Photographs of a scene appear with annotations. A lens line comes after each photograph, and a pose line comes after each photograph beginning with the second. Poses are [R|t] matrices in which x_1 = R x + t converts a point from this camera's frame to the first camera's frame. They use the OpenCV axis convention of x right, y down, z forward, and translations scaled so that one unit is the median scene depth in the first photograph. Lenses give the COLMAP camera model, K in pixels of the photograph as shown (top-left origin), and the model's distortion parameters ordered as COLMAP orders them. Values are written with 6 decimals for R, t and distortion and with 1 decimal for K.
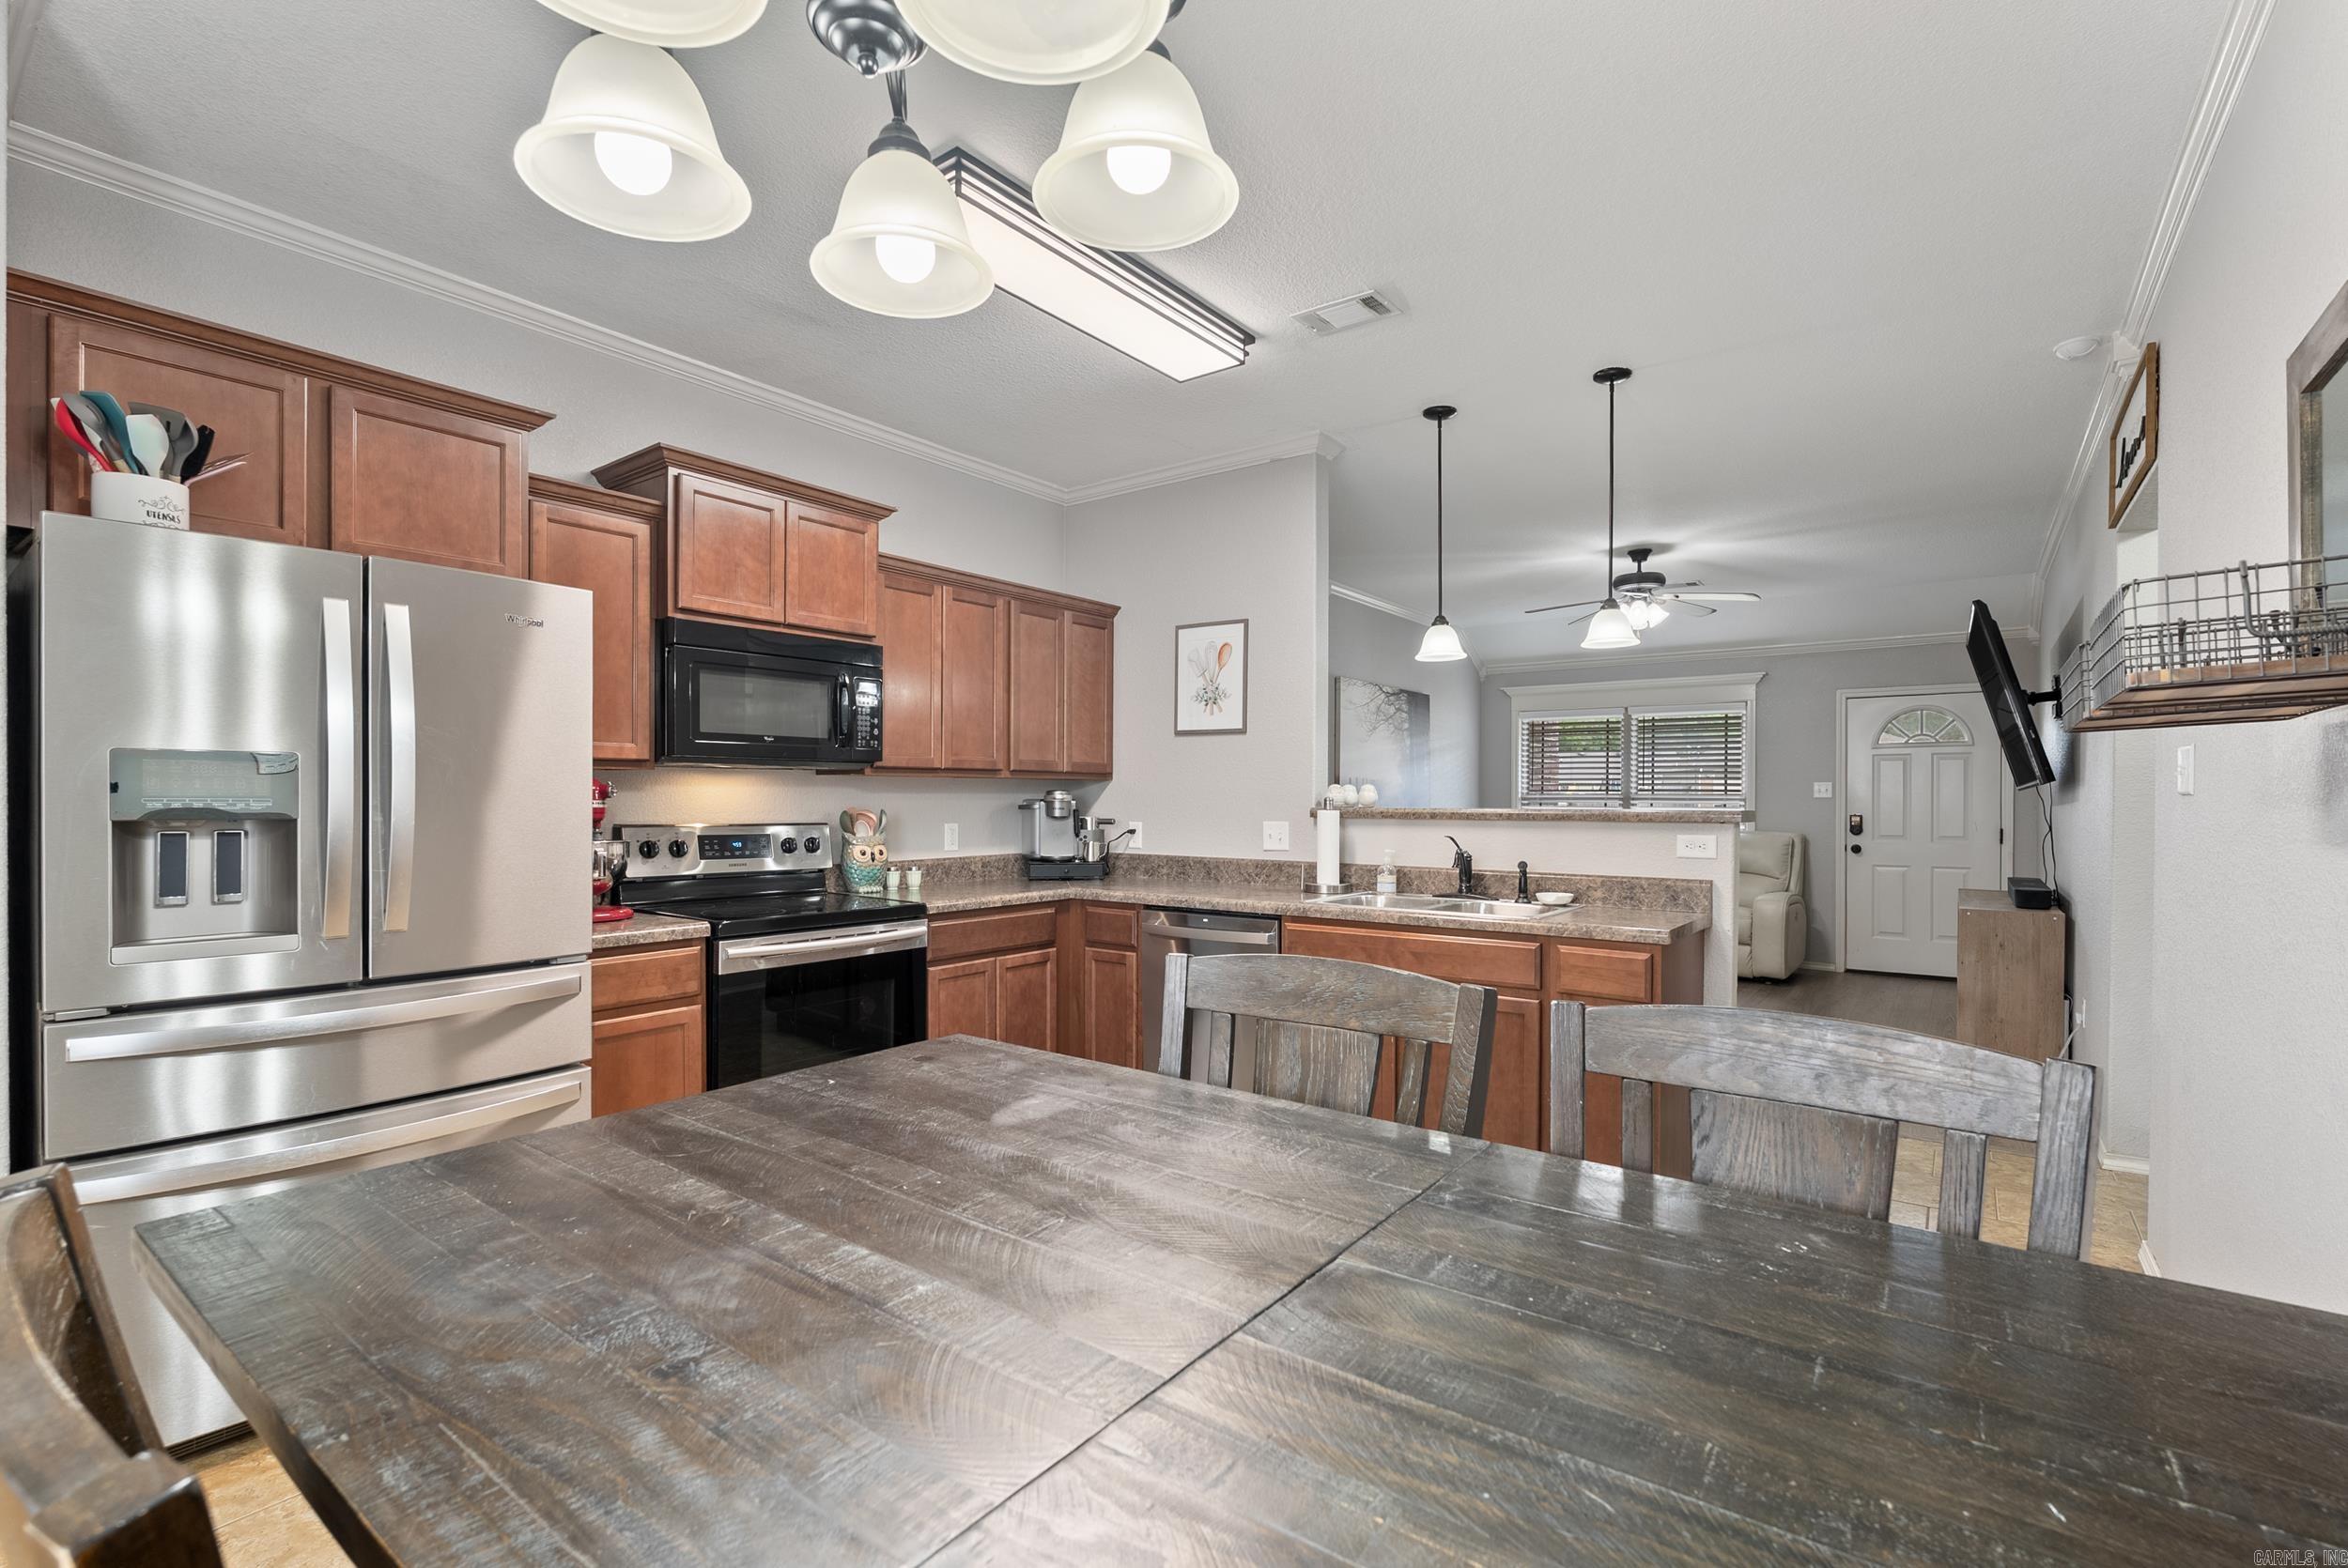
lens RADIAL K [[1040.2, 0, 1179.1], [0, 1040.2, 800.8], [0, 0, 1]] dist [-0.007180, 0.000944]
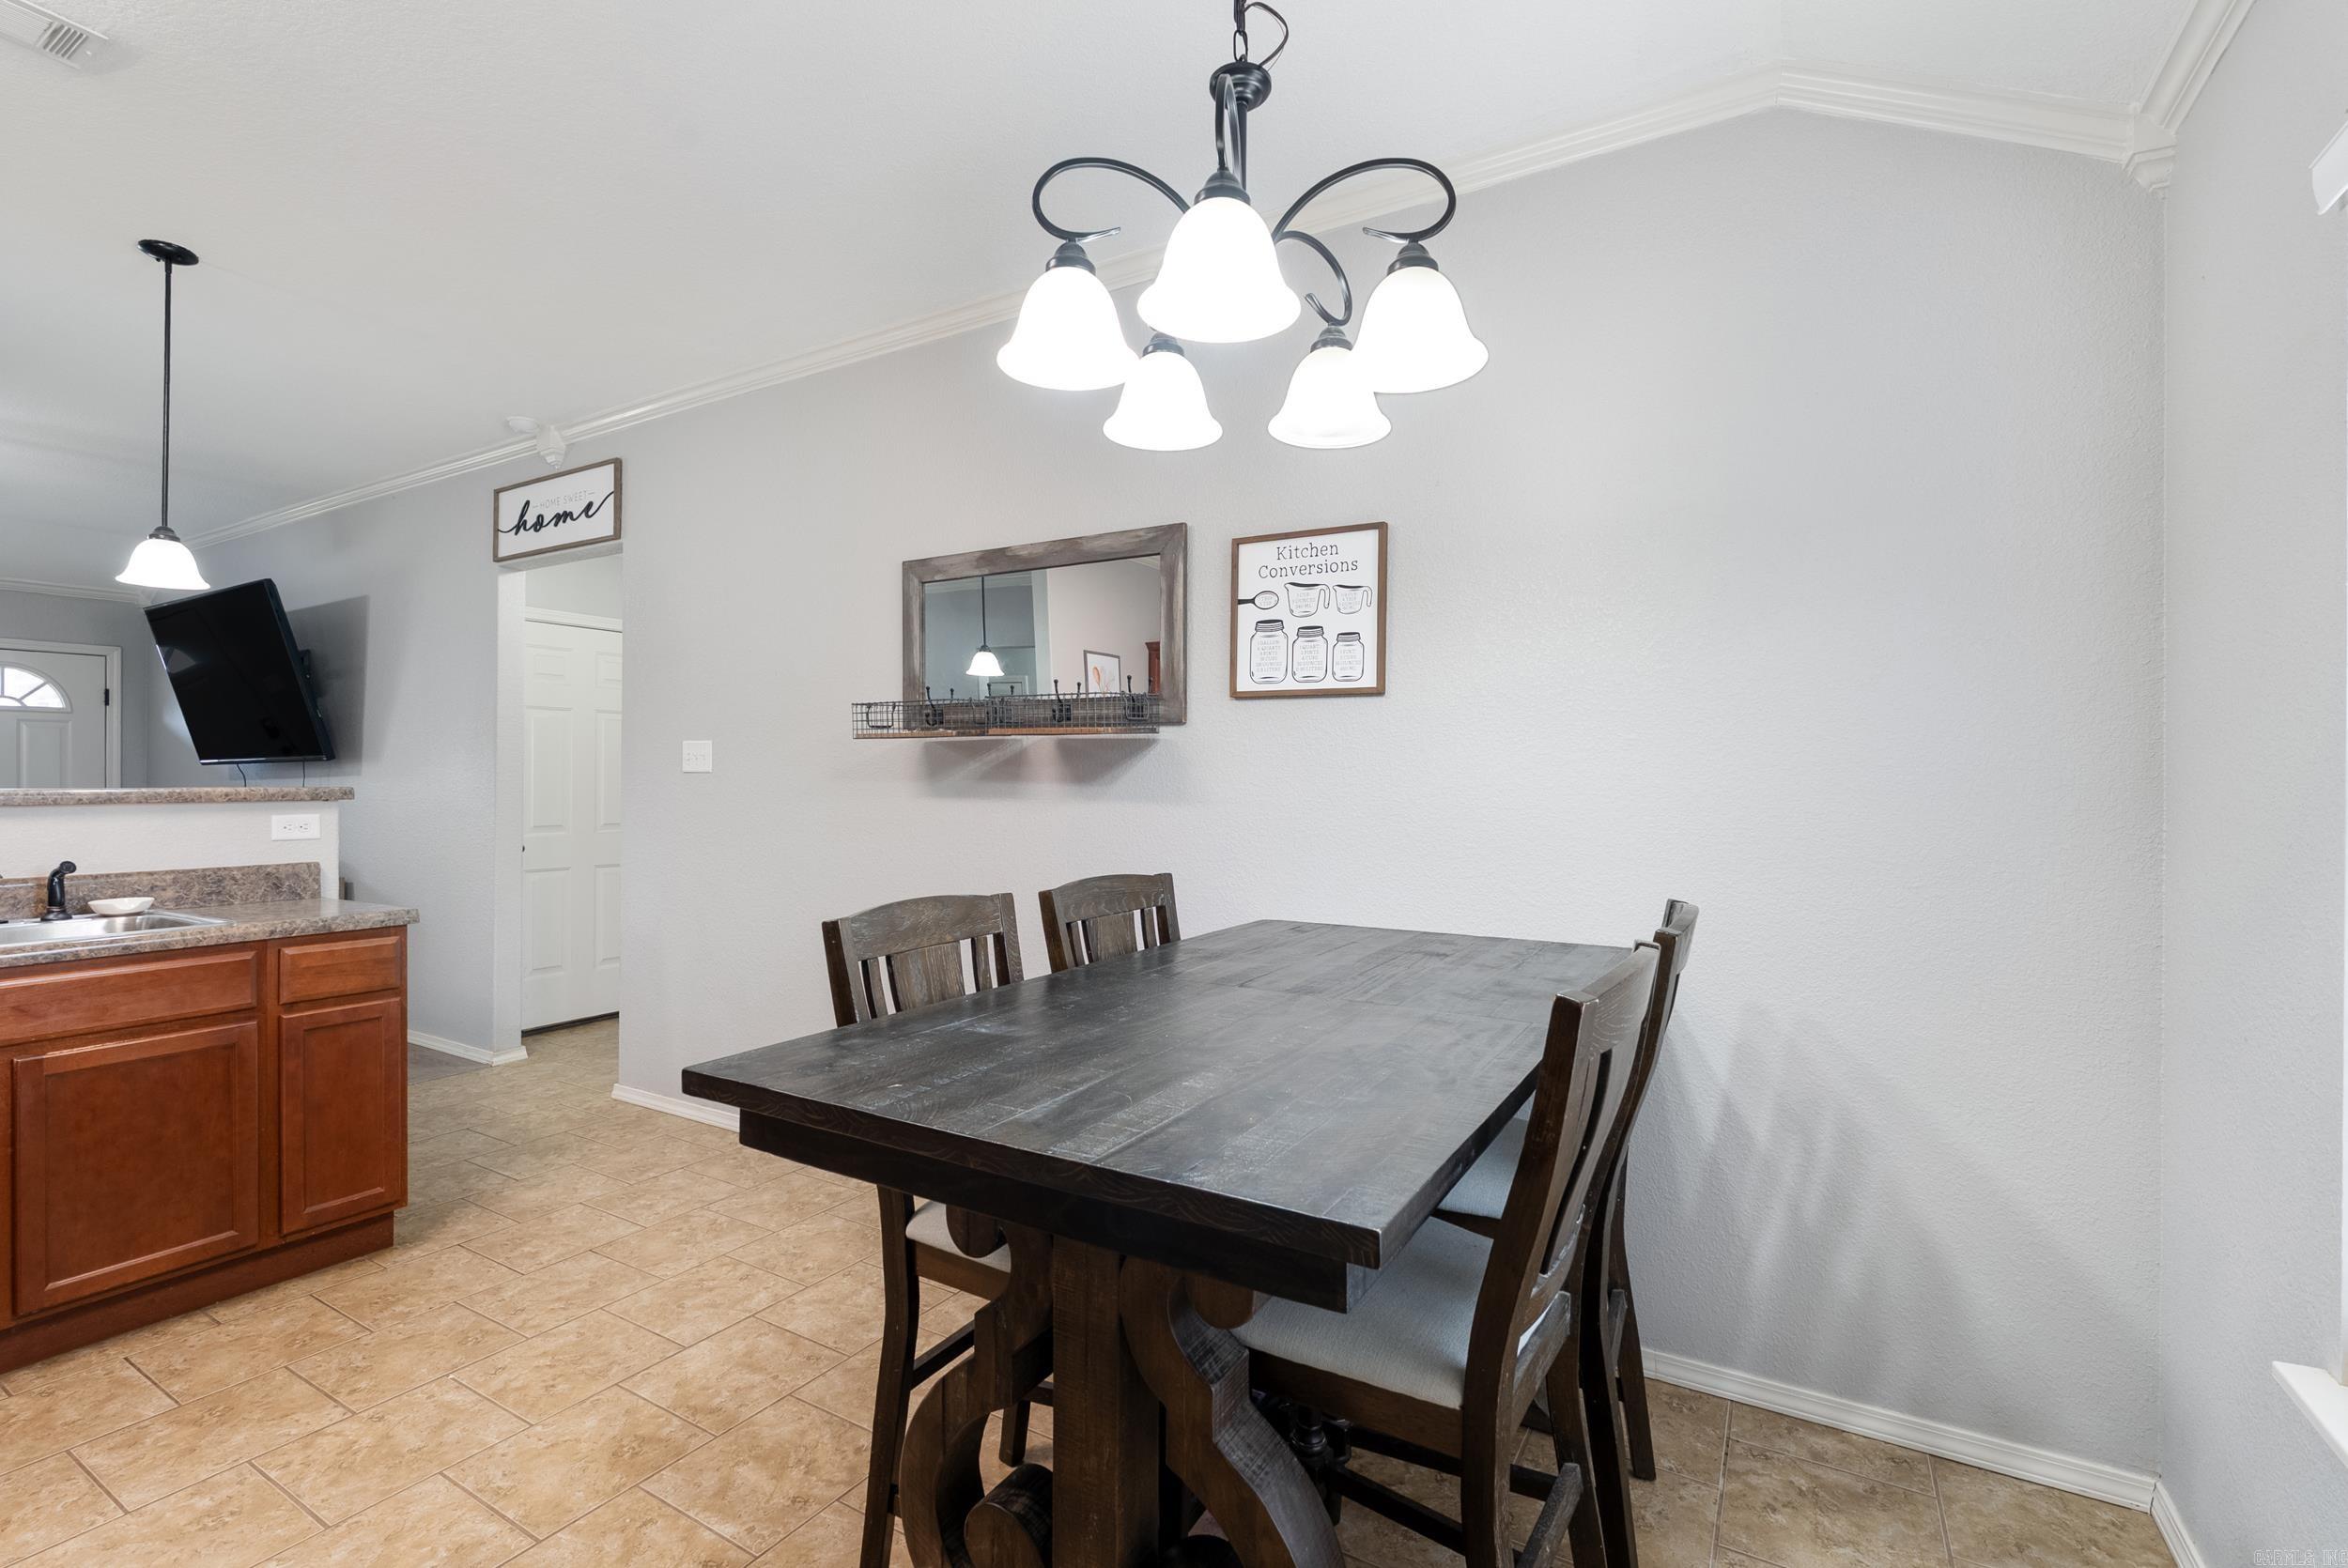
lens RADIAL K [[1040.2, 0, 1170.5], [0, 1040.2, 775.1], [0, 0, 1]] dist [-0.007180, 0.000944]
pose [[-0.110462, -0.002812, 0.993876, -0.432480], [-0.000094, 0.999996, 0.002819, -0.003764], [-0.993880, 0.000218, -0.110461, 0.288153]]
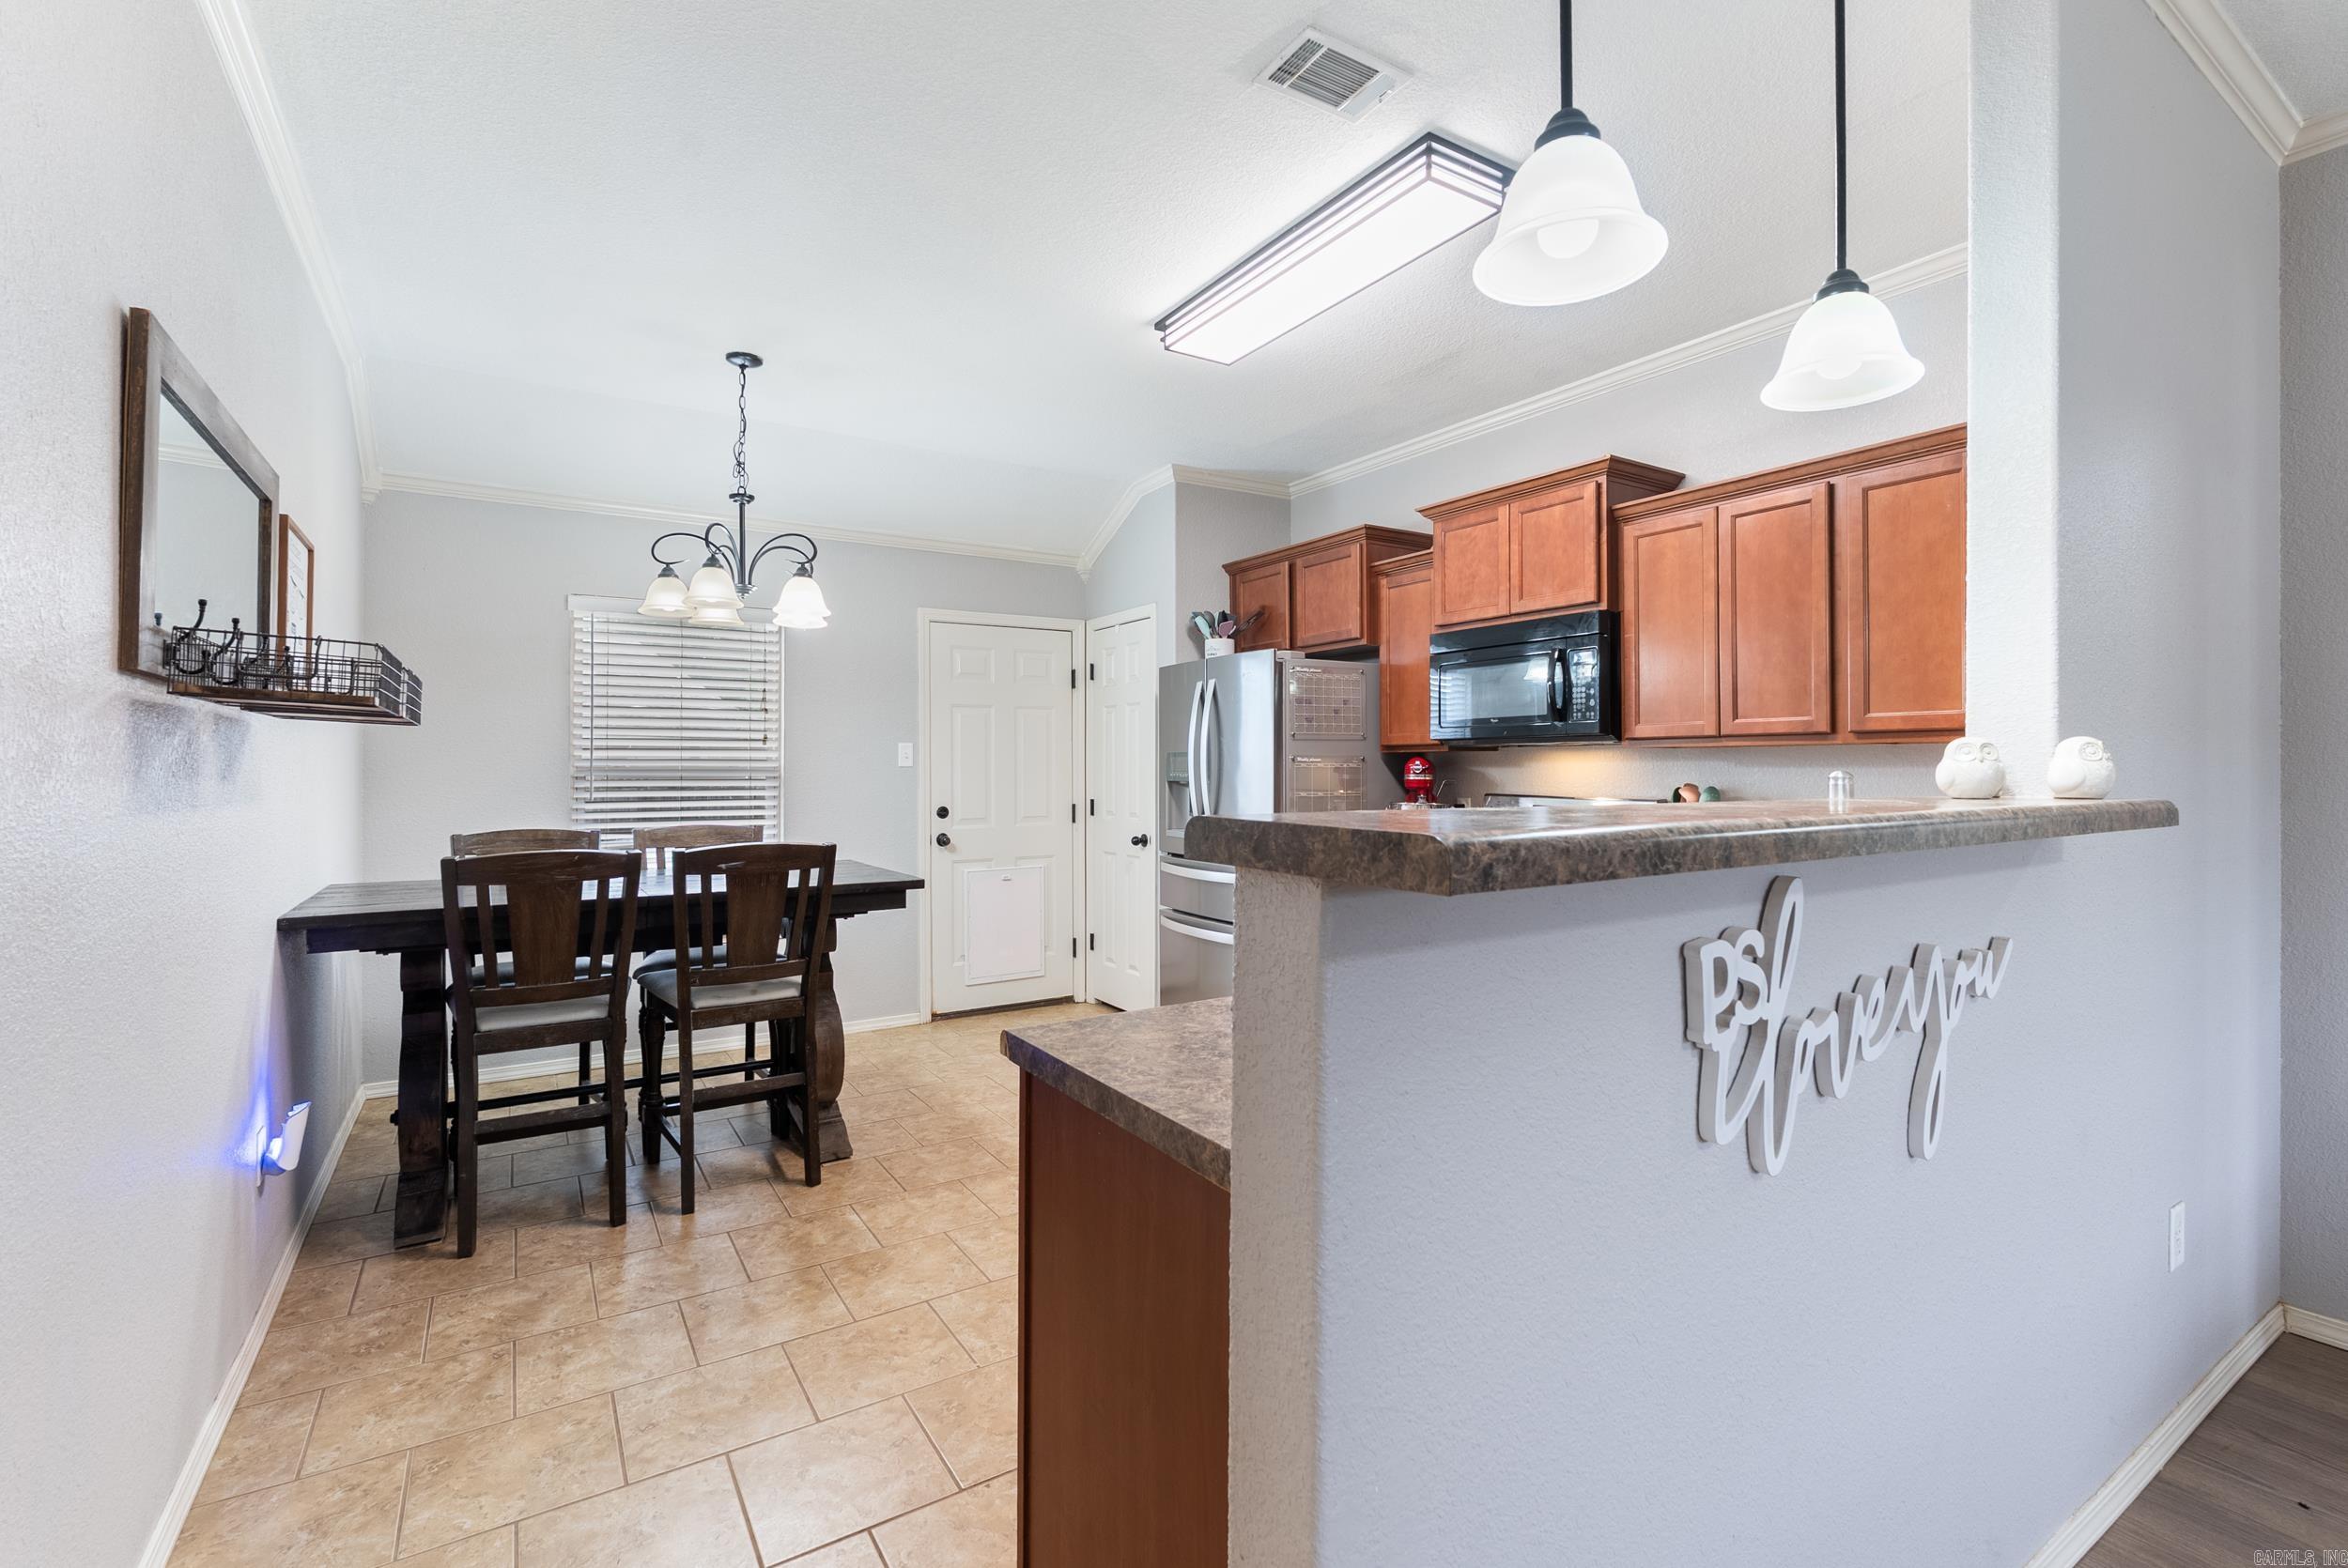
lens RADIAL K [[1040.2, 0, 1176.0], [0, 1040.2, 761.1], [0, 0, 1]] dist [-0.007180, 0.000944]
pose [[-0.348051, -0.012084, -0.937398, 0.681031], [-0.005835, 0.999925, -0.010724, -0.001157], [0.937457, 0.001738, -0.348096, 0.922104]]
